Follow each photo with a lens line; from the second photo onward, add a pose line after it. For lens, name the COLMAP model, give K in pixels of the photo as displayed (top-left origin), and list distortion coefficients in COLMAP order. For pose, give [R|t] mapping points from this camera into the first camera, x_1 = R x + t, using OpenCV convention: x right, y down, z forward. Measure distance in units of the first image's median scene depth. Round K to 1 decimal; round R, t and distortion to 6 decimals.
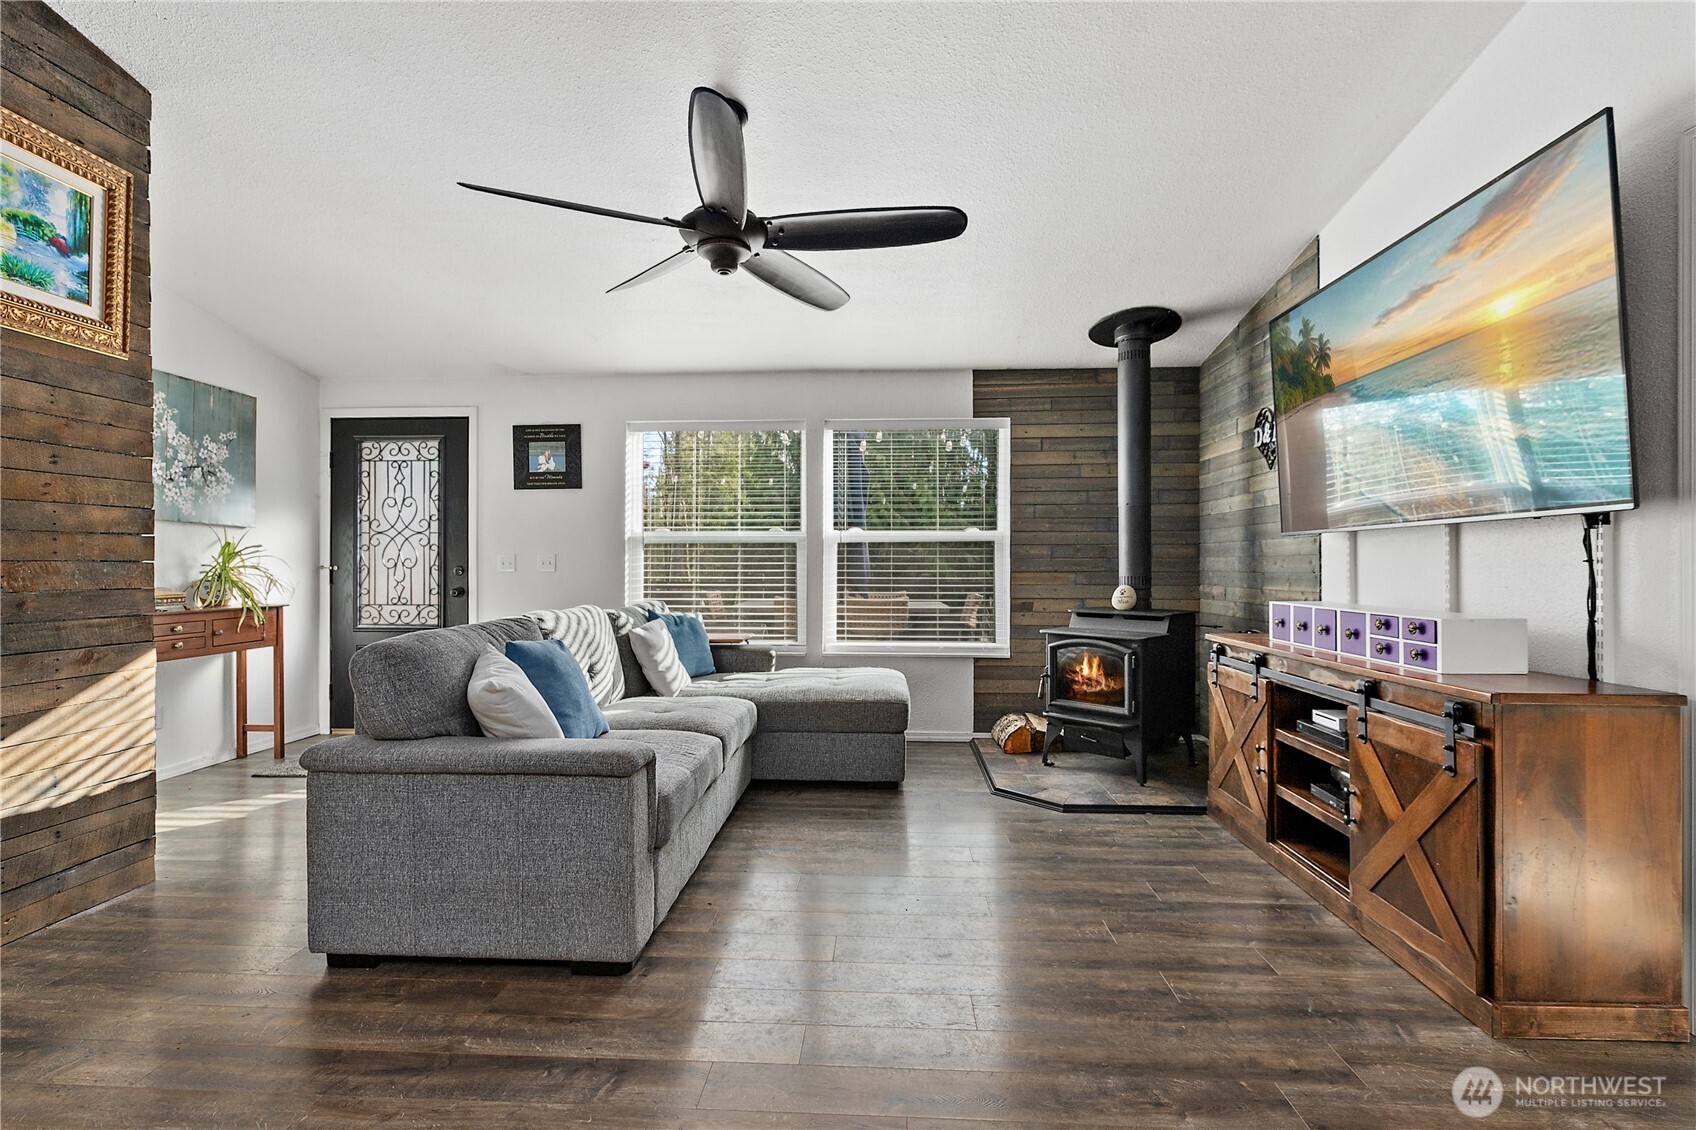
lens RADIAL K [[810.4, 0, 844.9], [0, 810.4, 560.2], [0, 0, 1]] dist [-0.000367, 0.000098]
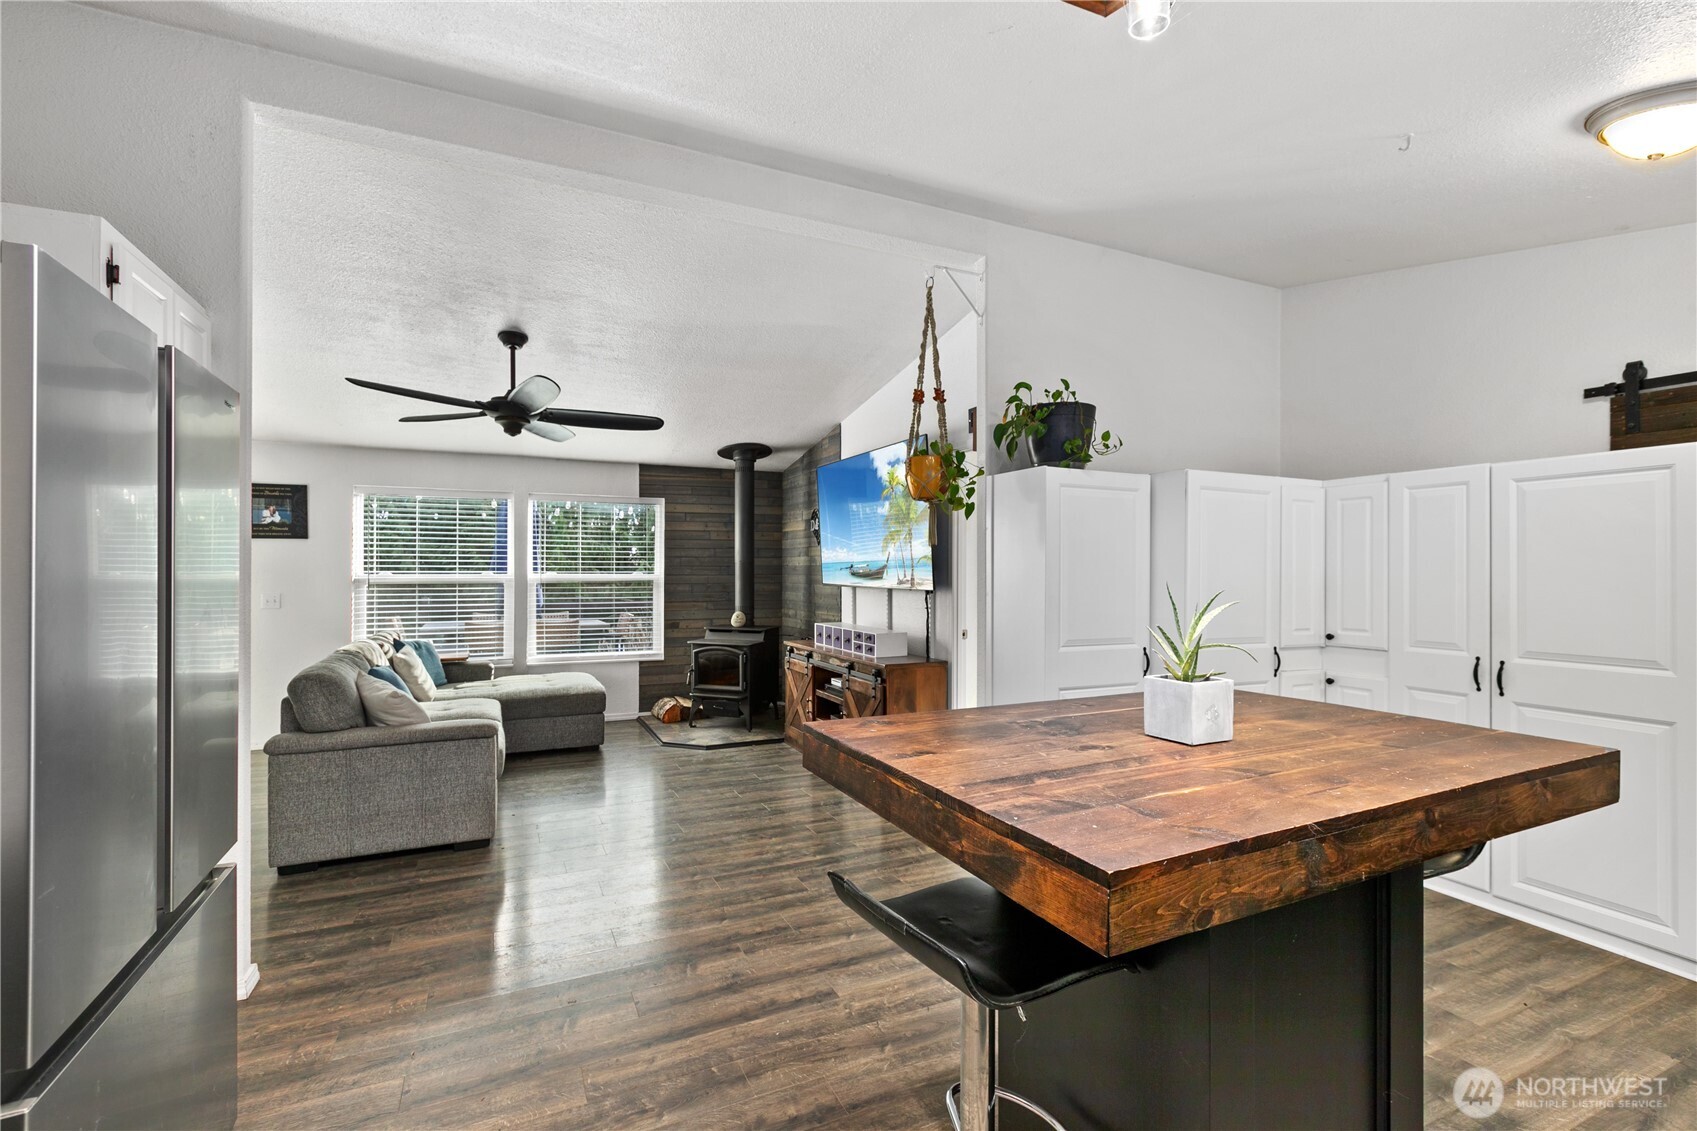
lens RADIAL K [[759.2, 0, 848.5], [0, 759.2, 565.5], [0, 0, 1]] dist [0.003286, 0.000401]
pose [[0.880123, 0.004308, 0.474726, -0.205143], [-0.004543, 0.999989, -0.000654, -0.068479], [-0.474724, -0.001581, 0.880134, -0.493151]]
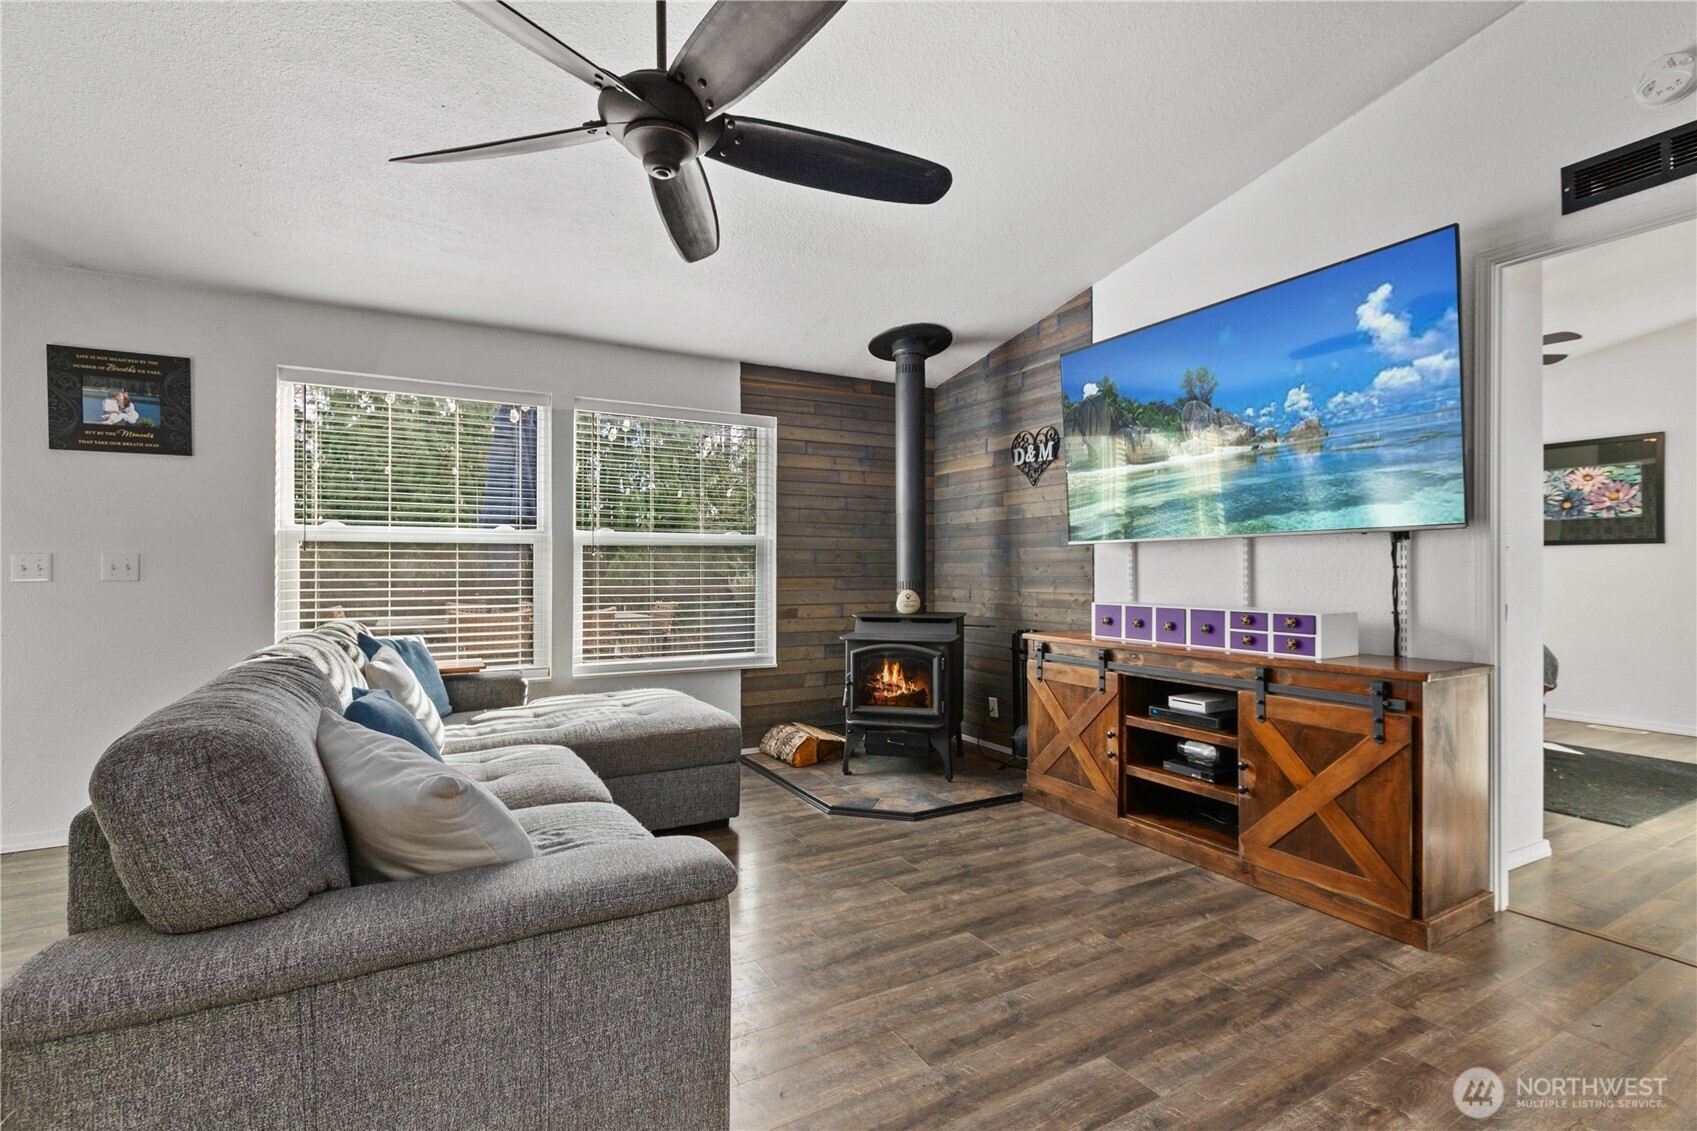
lens RADIAL K [[775.1, 0, 848.5], [0, 775.1, 565.5], [0, 0, 1]] dist [-0.001203, 0.000060]
pose [[0.842303, 0.002776, 0.538997, -0.282758], [-0.002591, 0.999996, -0.001101, 0.001430], [-0.538998, -0.000469, 0.842307, 0.230235]]
